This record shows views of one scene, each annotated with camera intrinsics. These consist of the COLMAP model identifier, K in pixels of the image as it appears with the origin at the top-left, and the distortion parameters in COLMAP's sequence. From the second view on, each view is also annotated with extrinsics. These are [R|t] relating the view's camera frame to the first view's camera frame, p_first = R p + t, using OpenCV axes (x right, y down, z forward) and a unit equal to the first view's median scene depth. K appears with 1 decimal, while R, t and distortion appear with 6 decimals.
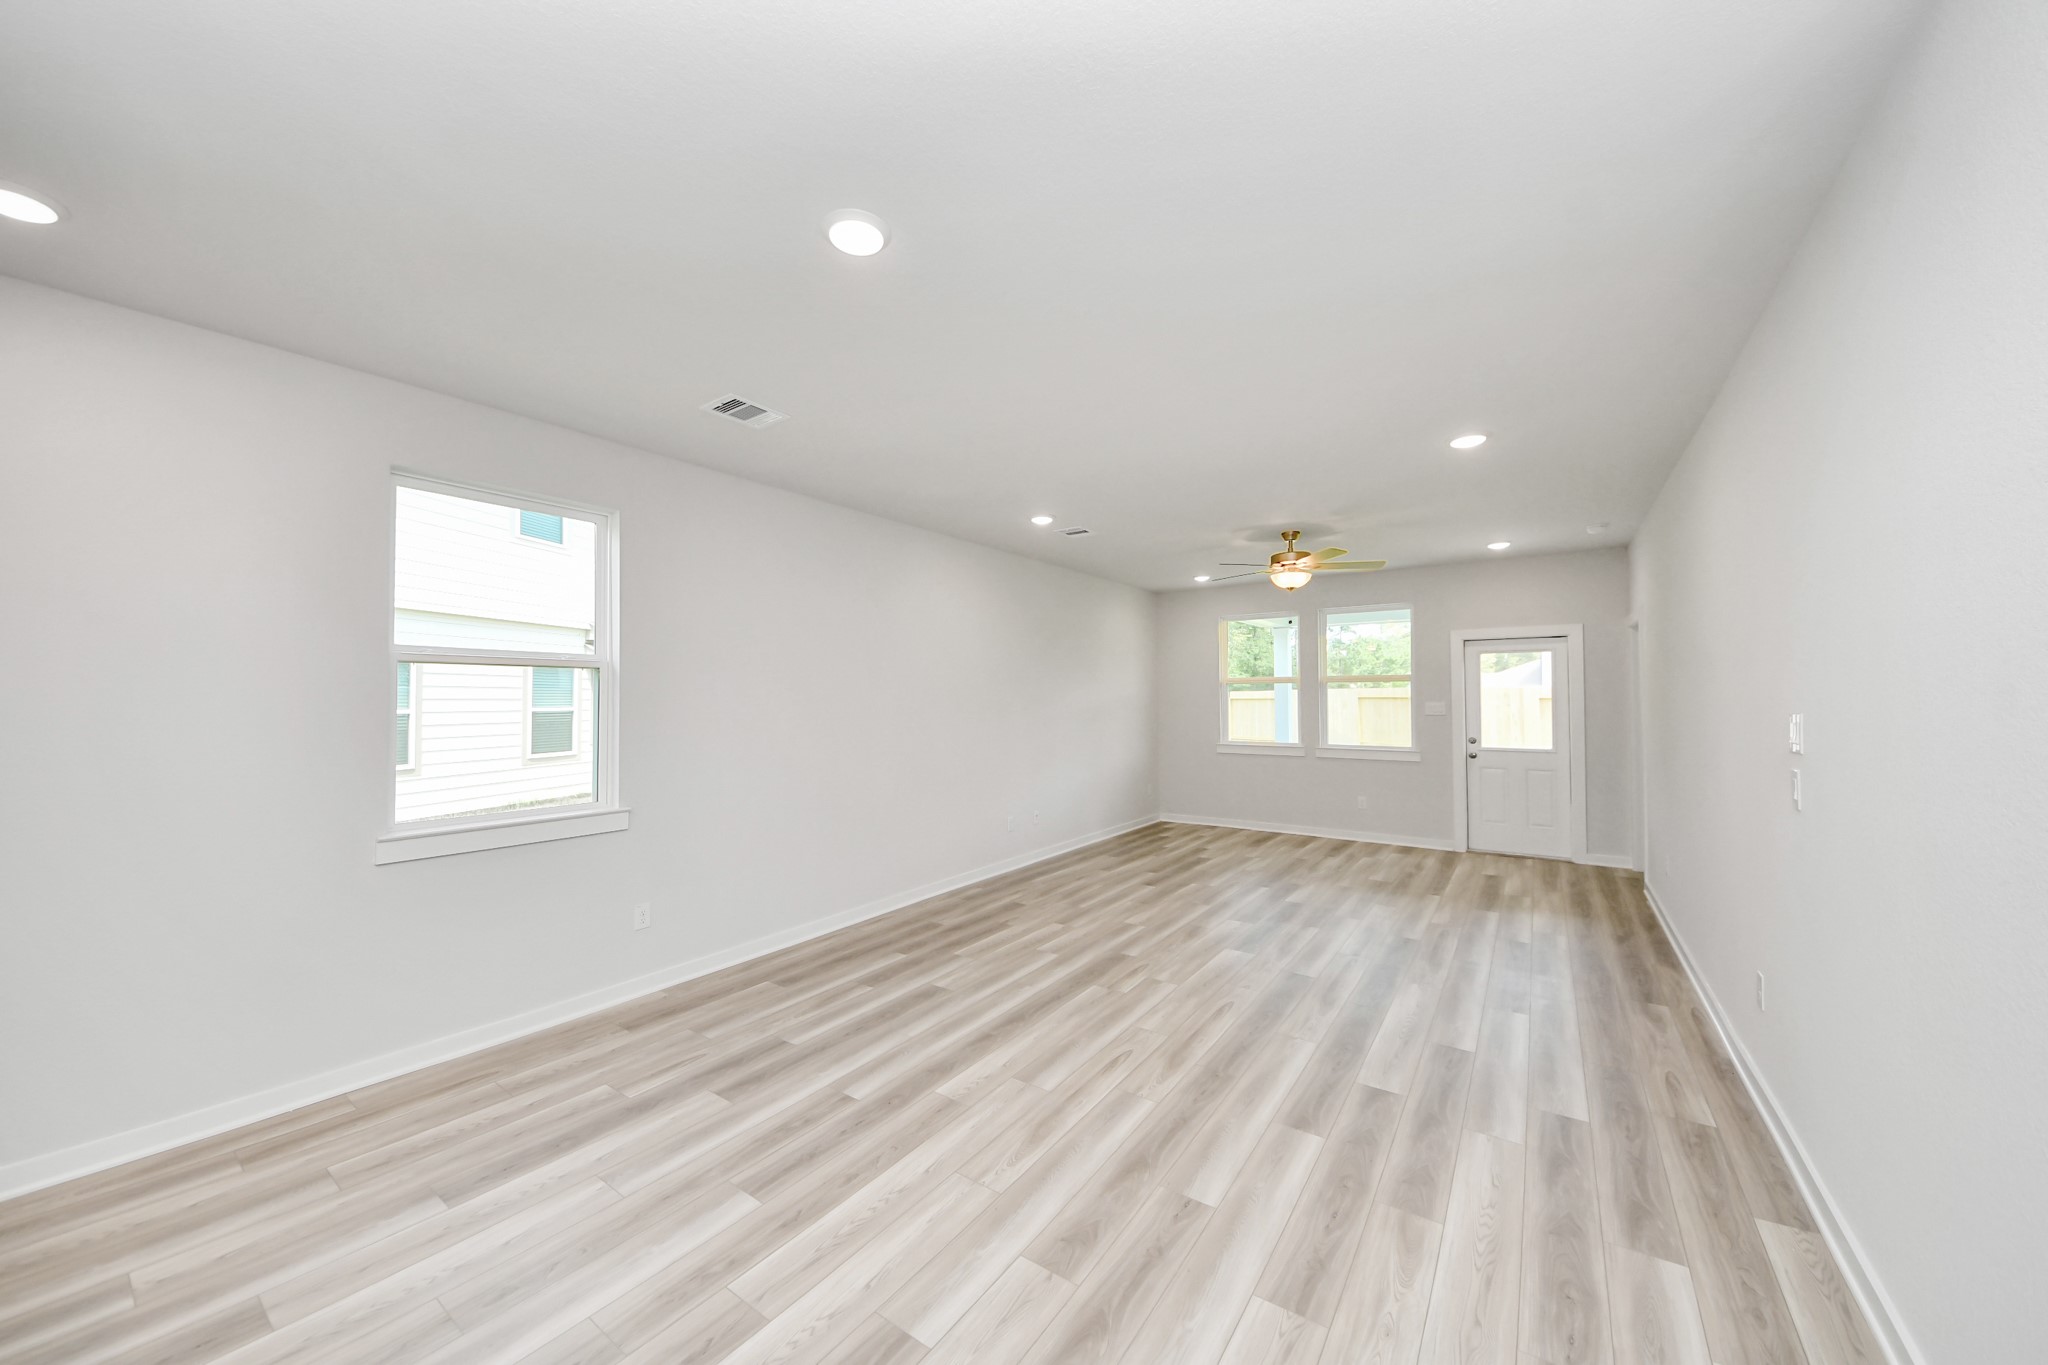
lens RADIAL K [[725.5, 0, 1010.6], [0, 725.5, 687.1], [0, 0, 1]] dist [0.044700, -0.028759]
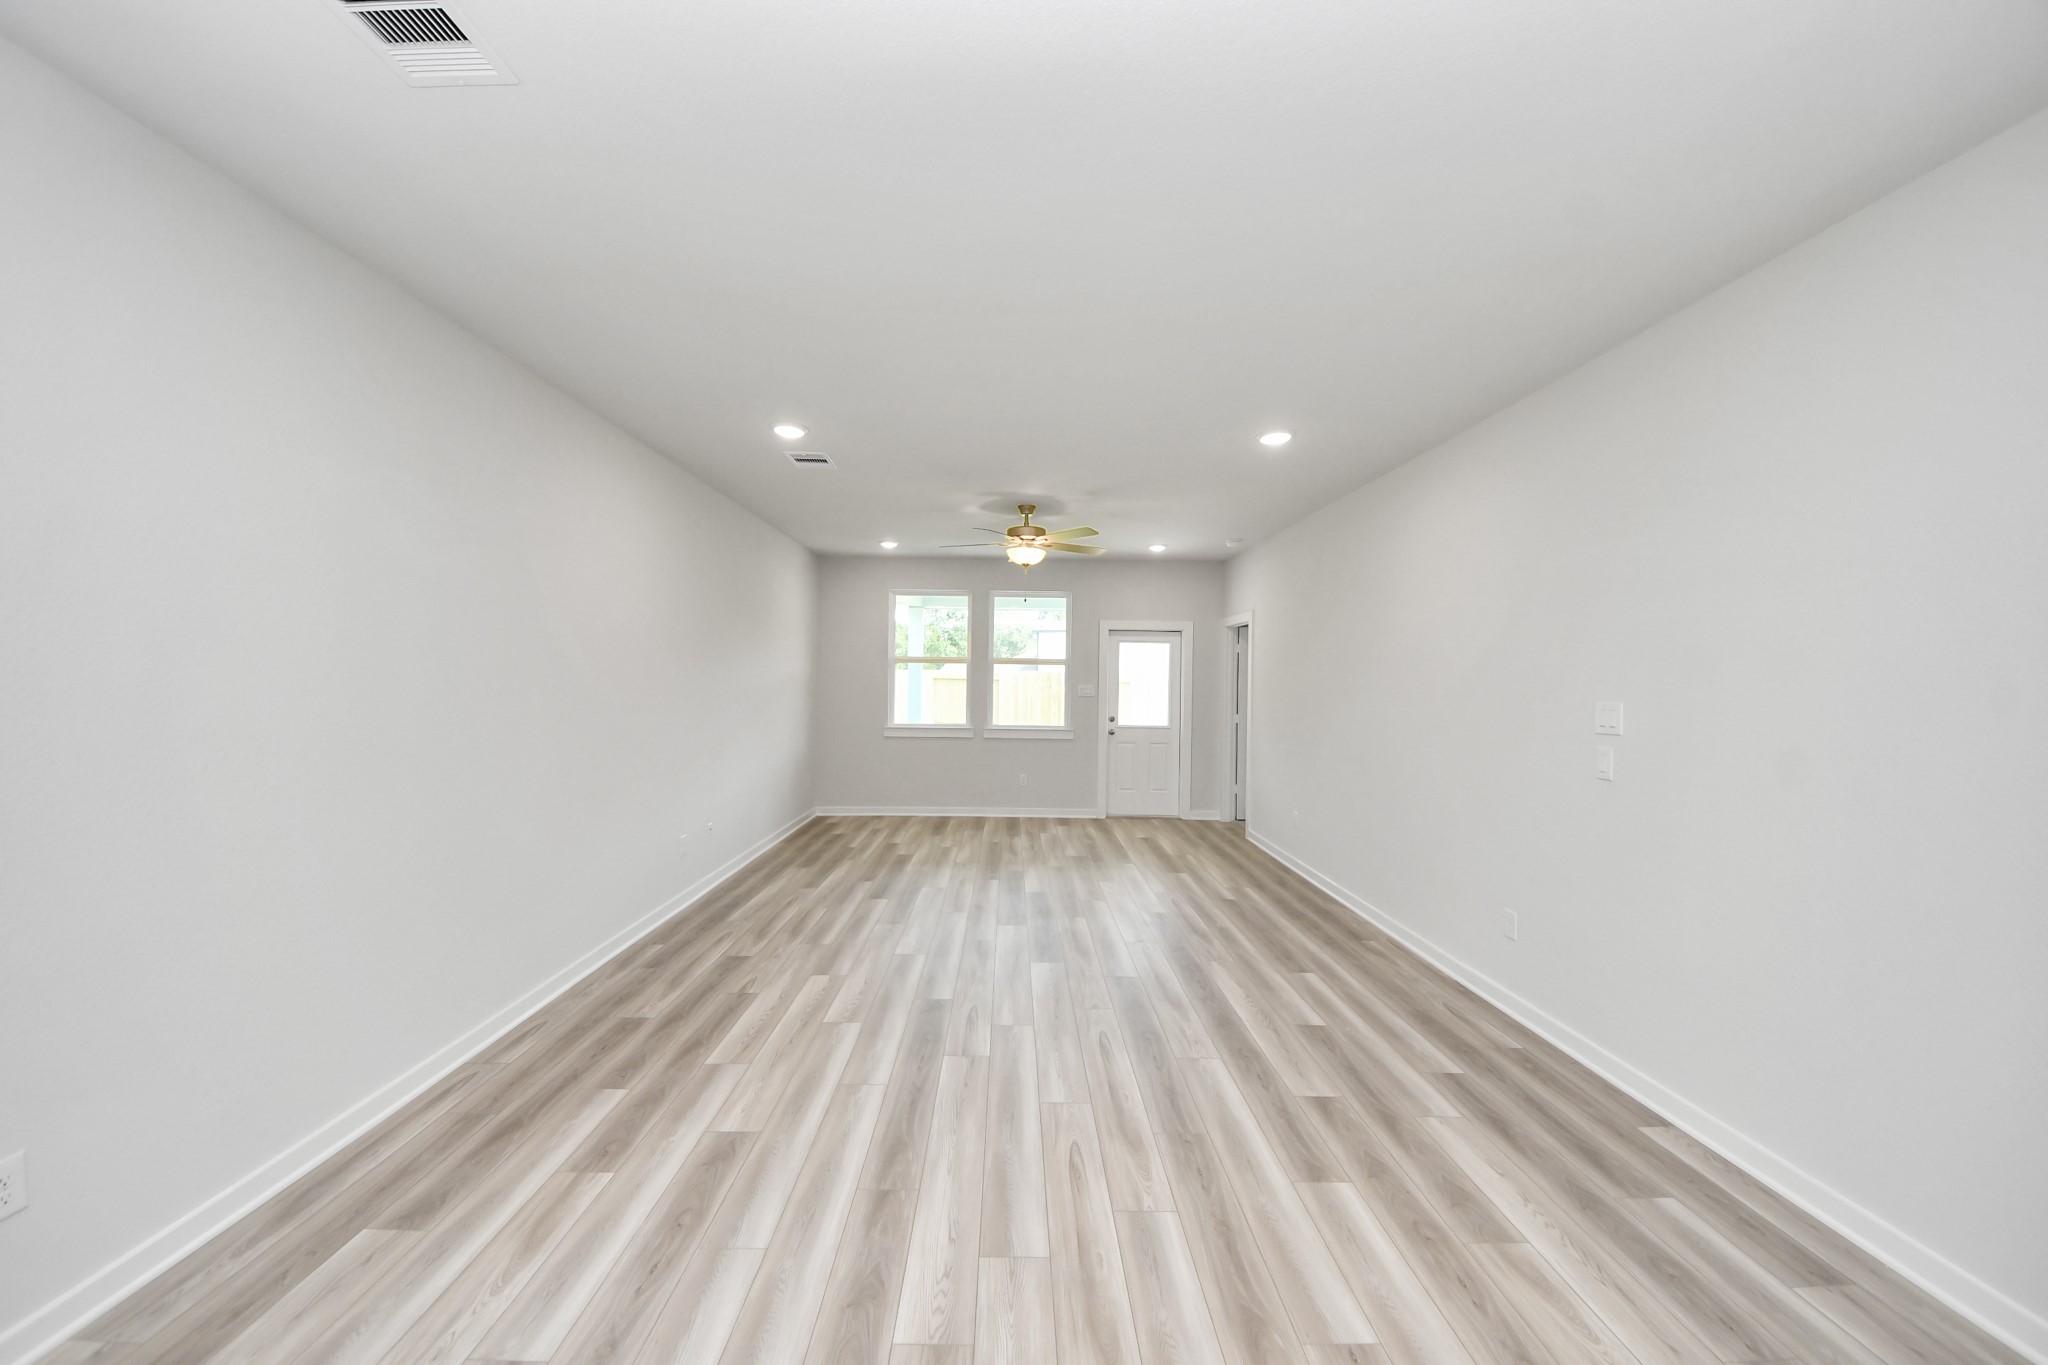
lens RADIAL K [[725.5, 0, 1010.6], [0, 725.5, 687.1], [0, 0, 1]] dist [0.044700, -0.028759]
pose [[0.809559, 0.007610, 0.586989, -0.240562], [-0.025453, 0.999431, 0.022147, 0.004652], [-0.586486, -0.032869, 0.809292, 0.304042]]
